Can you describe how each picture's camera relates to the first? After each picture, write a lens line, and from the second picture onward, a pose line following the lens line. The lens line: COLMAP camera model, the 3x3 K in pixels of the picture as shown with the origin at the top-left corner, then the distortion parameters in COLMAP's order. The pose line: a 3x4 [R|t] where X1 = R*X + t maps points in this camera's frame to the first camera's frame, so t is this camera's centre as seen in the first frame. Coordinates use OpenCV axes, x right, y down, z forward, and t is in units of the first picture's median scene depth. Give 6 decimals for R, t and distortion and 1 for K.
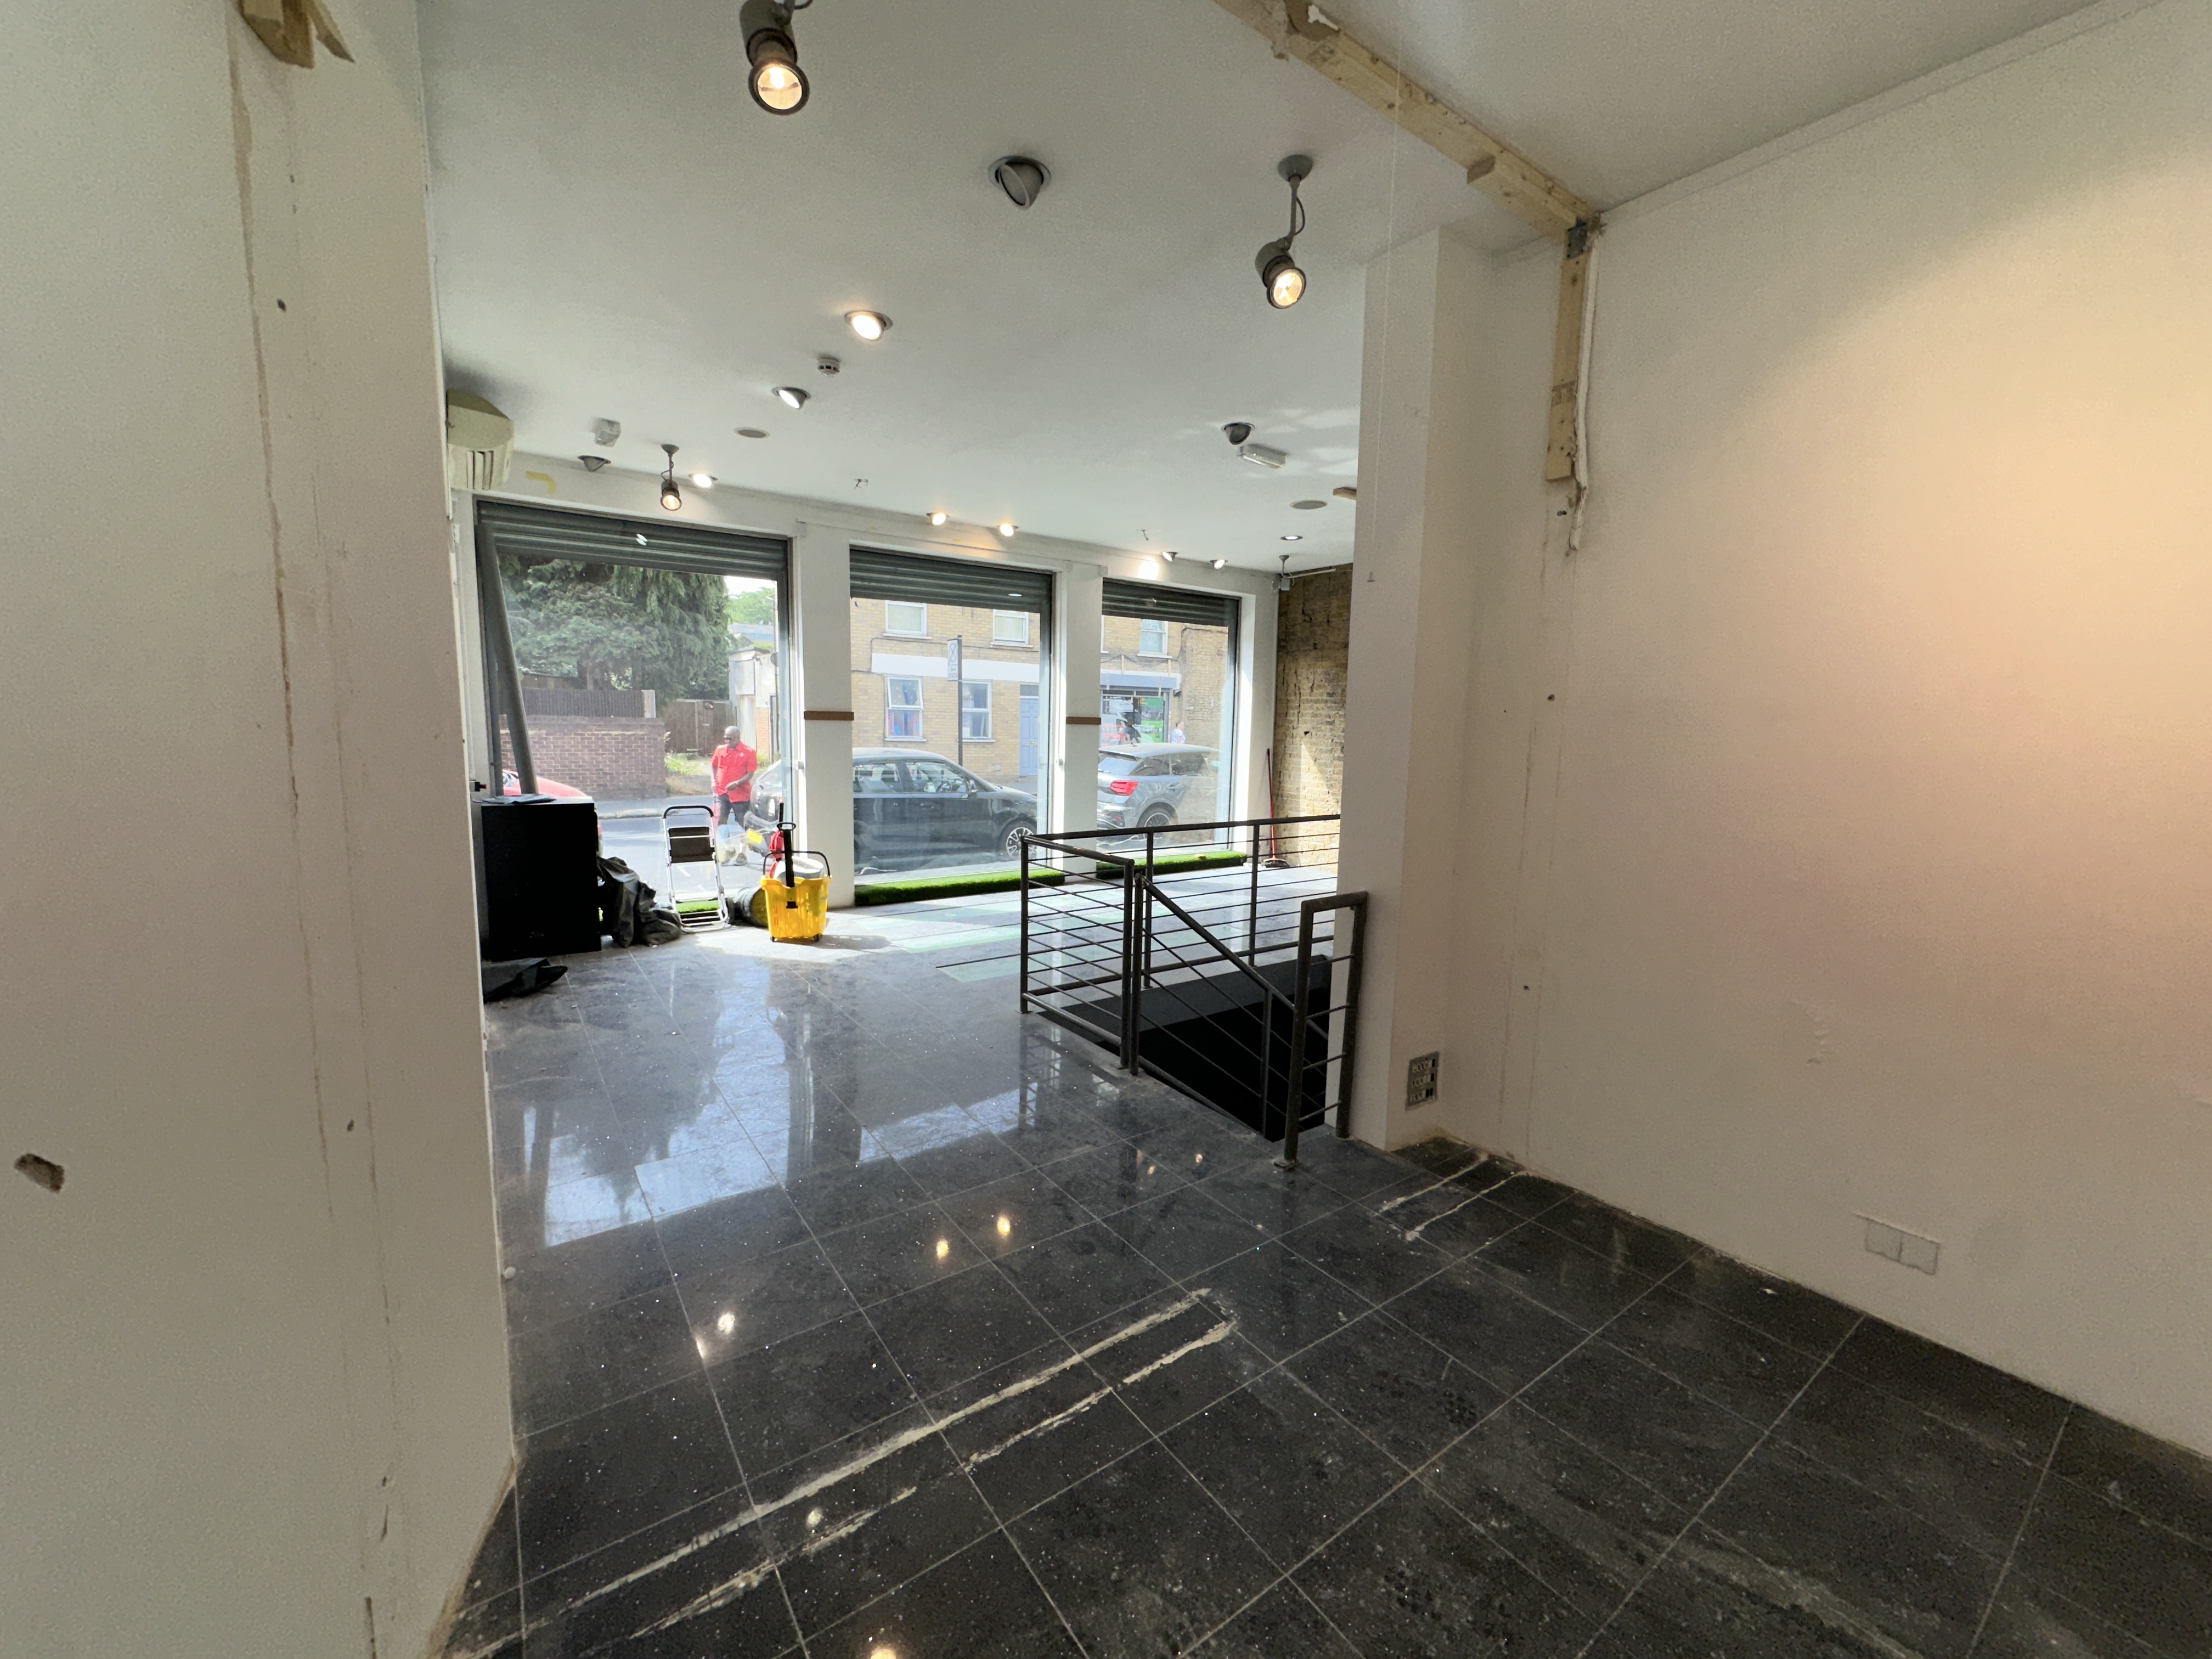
lens RADIAL K [[883.4, 0, 1100.7], [0, 883.4, 825.4], [0, 0, 1]] dist [-0.004010, 0.001198]
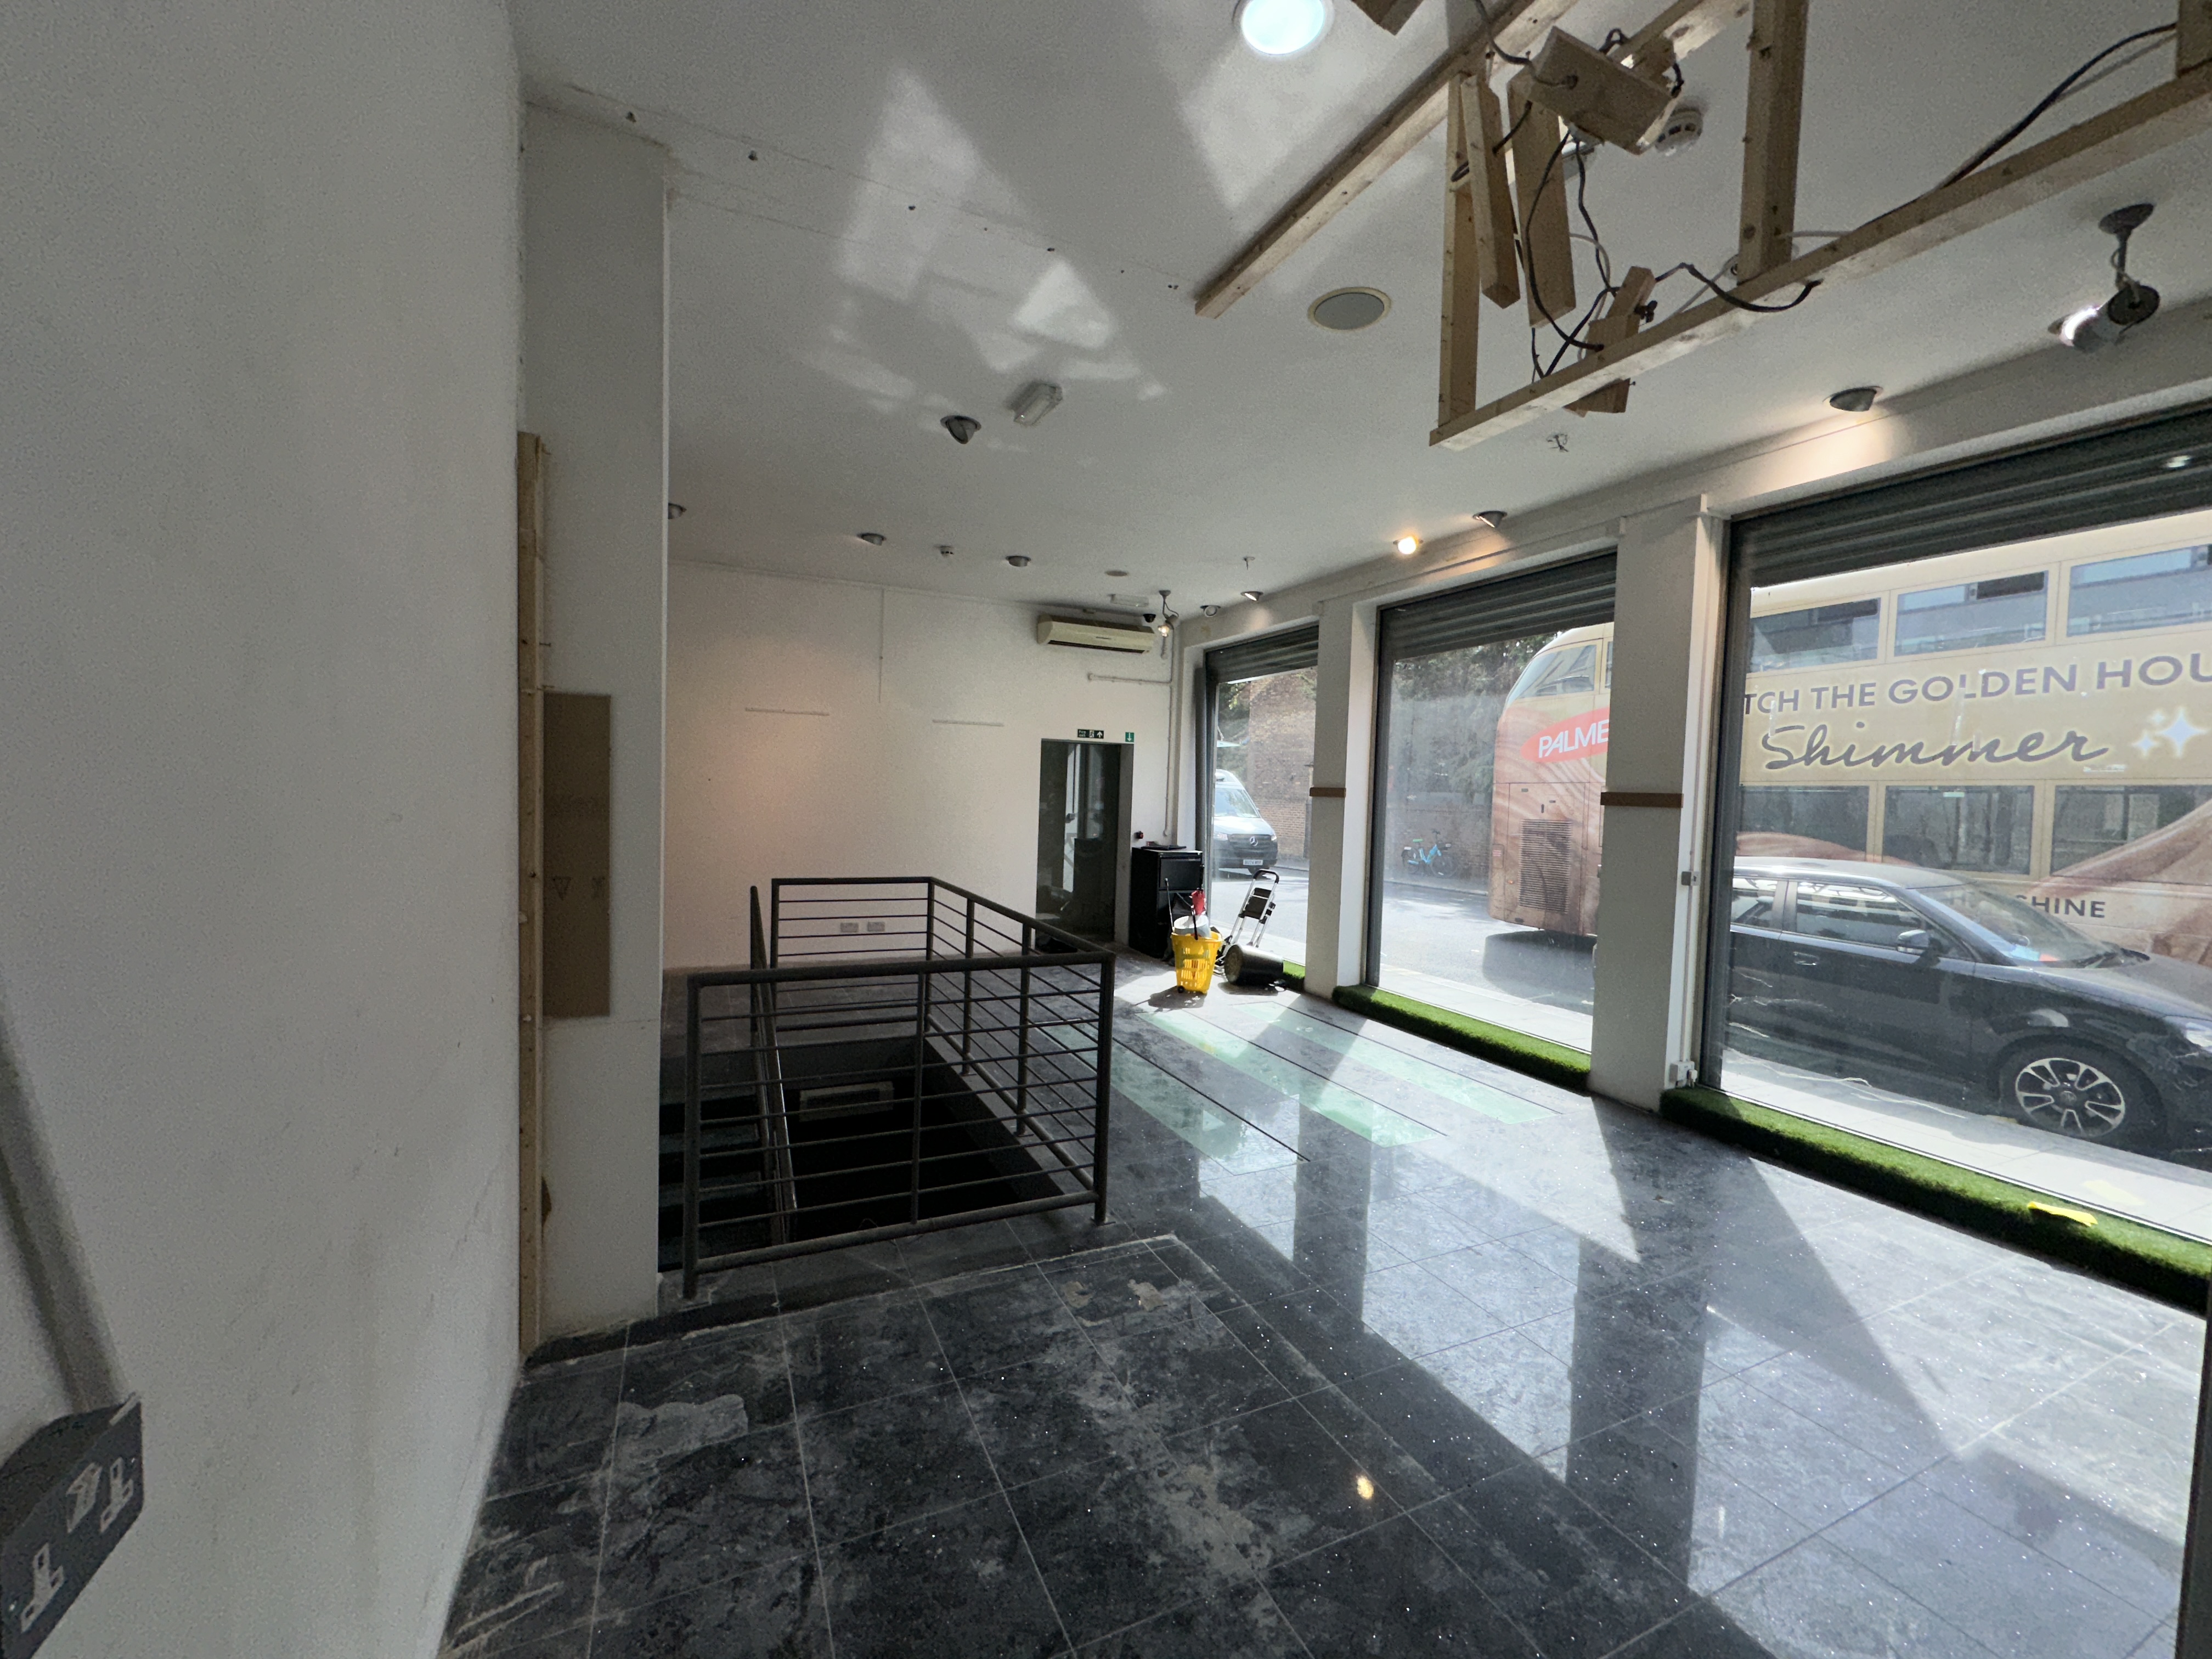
lens RADIAL K [[883.4, 0, 1104.7], [0, 883.4, 824.7], [0, 0, 1]] dist [-0.004010, 0.001198]
pose [[-0.182282, 0.012066, -0.983172, 0.563338], [-0.152079, 0.987546, 0.040315, -0.076267], [0.971414, 0.156869, -0.178177, 0.787244]]
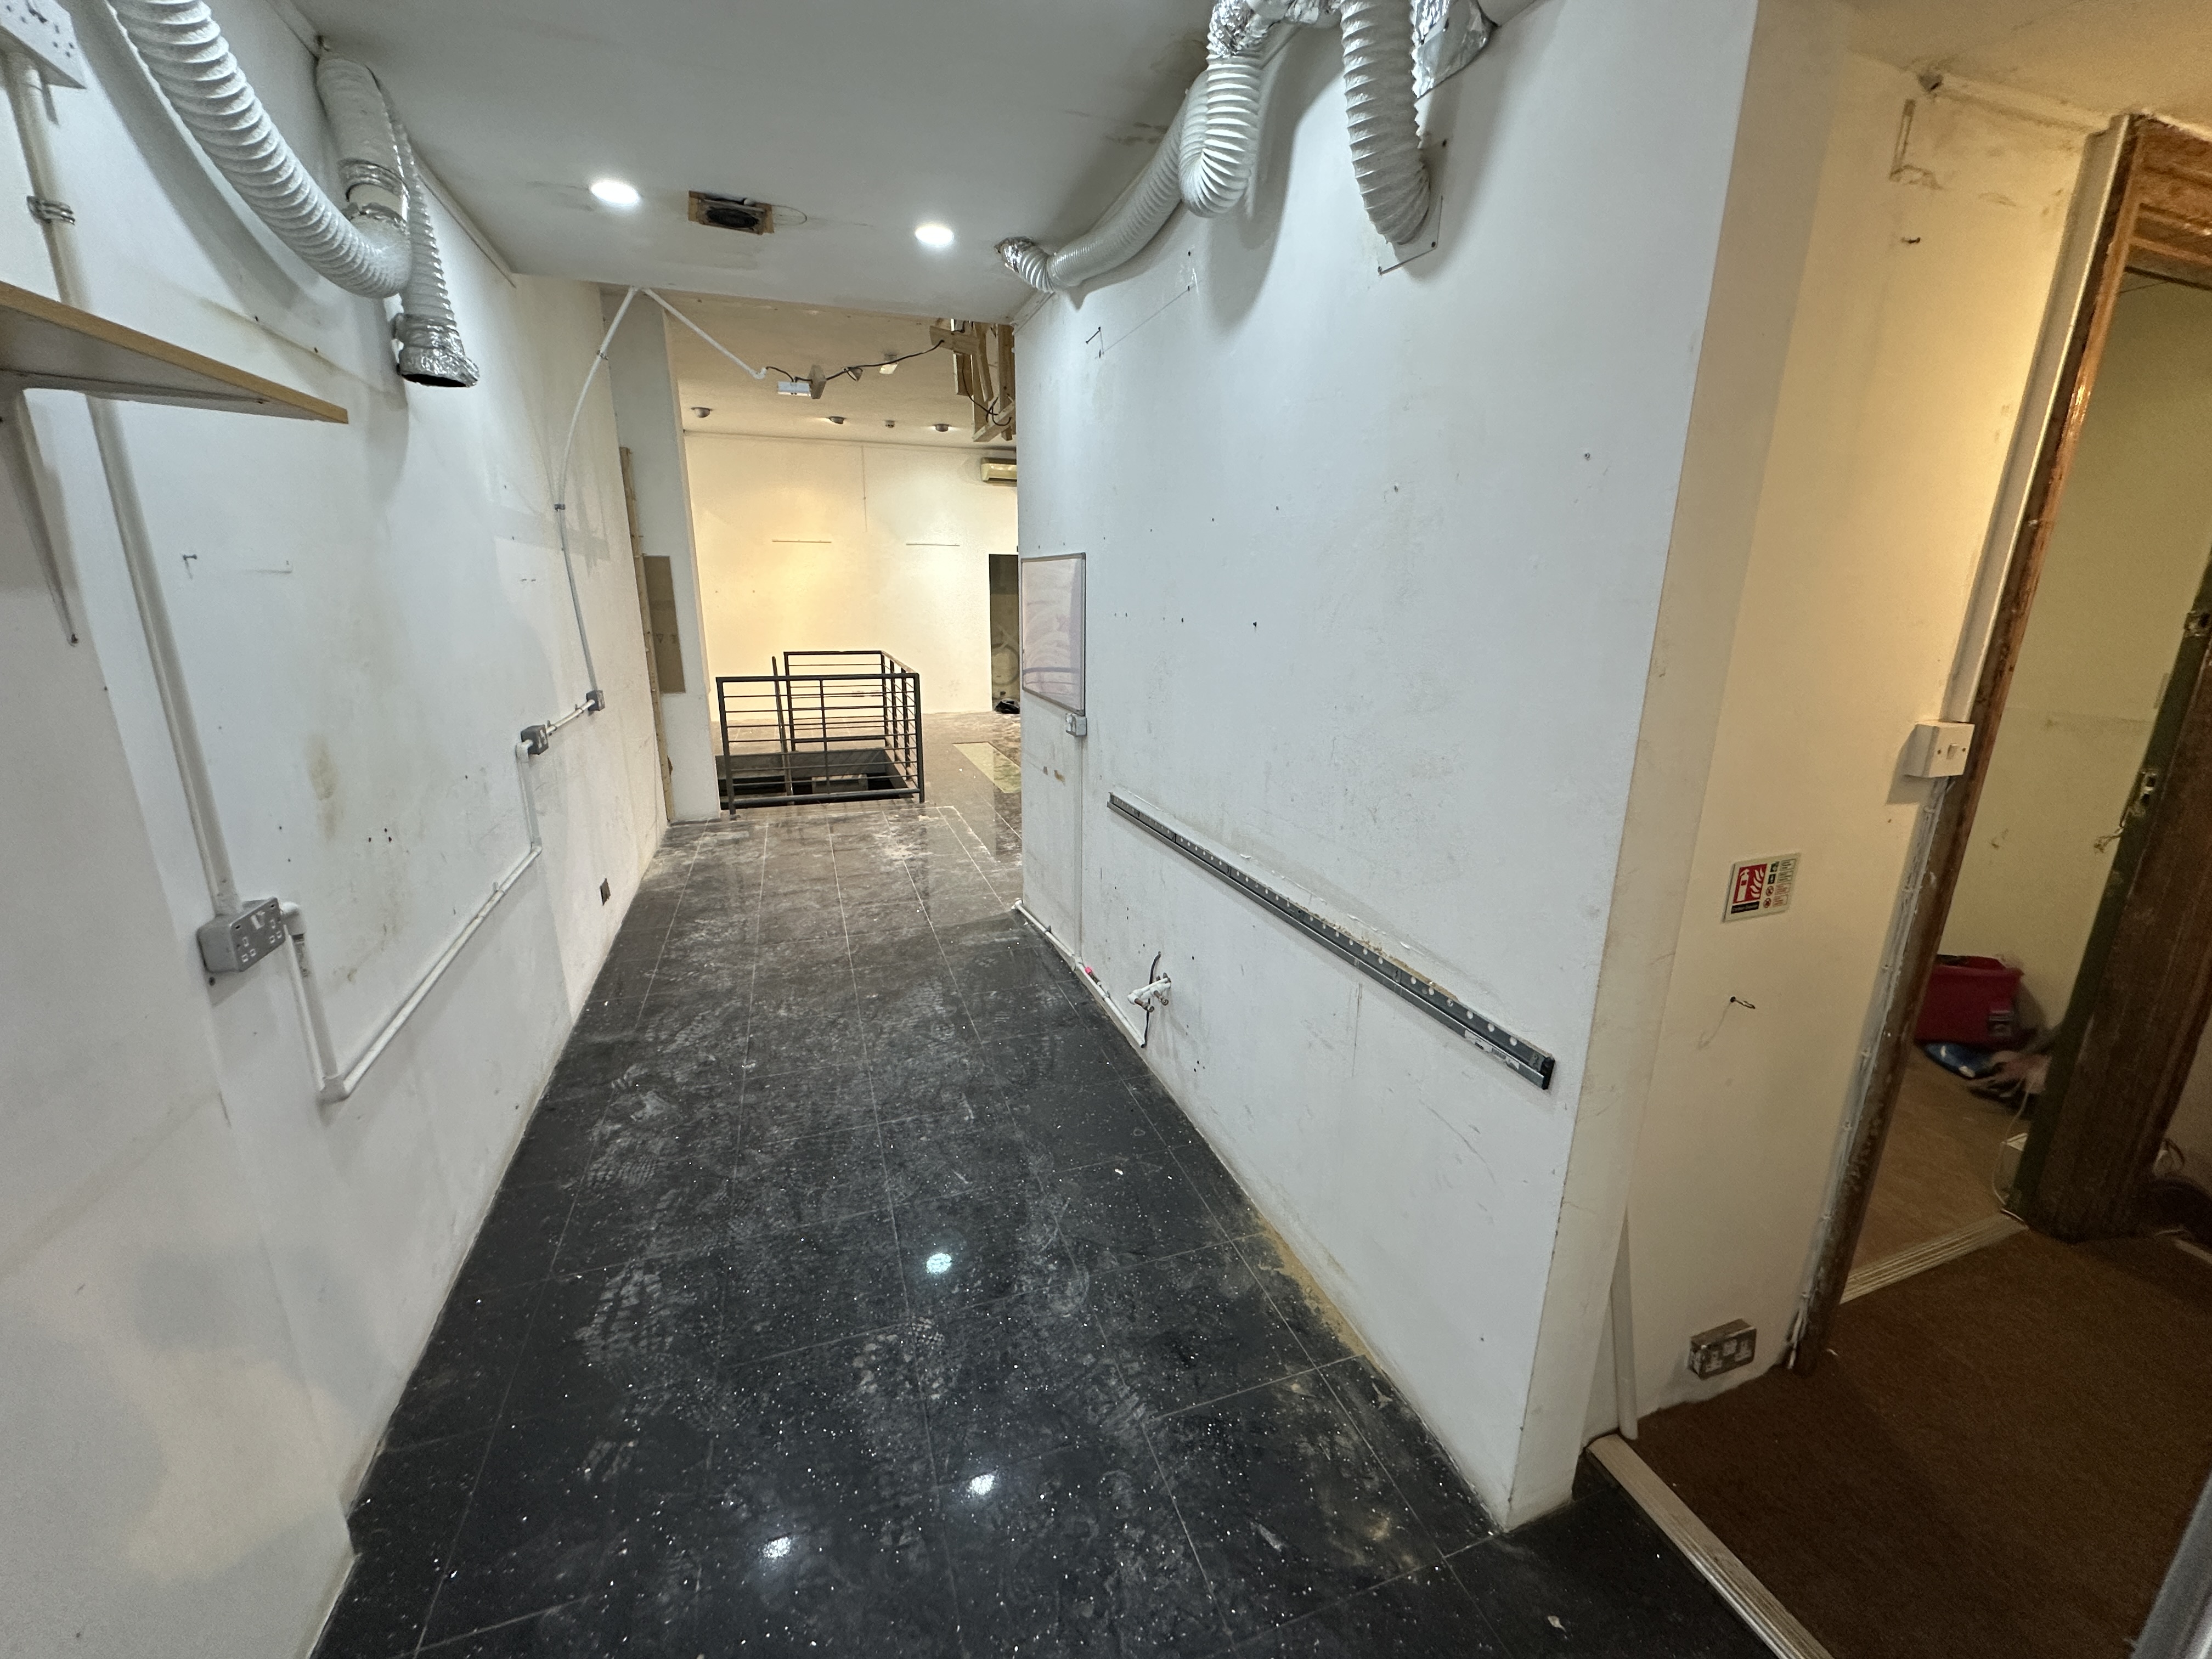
lens RADIAL K [[883.4, 0, 1107.3], [0, 883.4, 827.1], [0, 0, 1]] dist [-0.004010, 0.001198]
pose [[-0.278650, 0.225347, -0.933581, 0.894292], [-0.128598, 0.954574, 0.268797, -0.107993], [0.951744, 0.194956, -0.237013, 1.093381]]
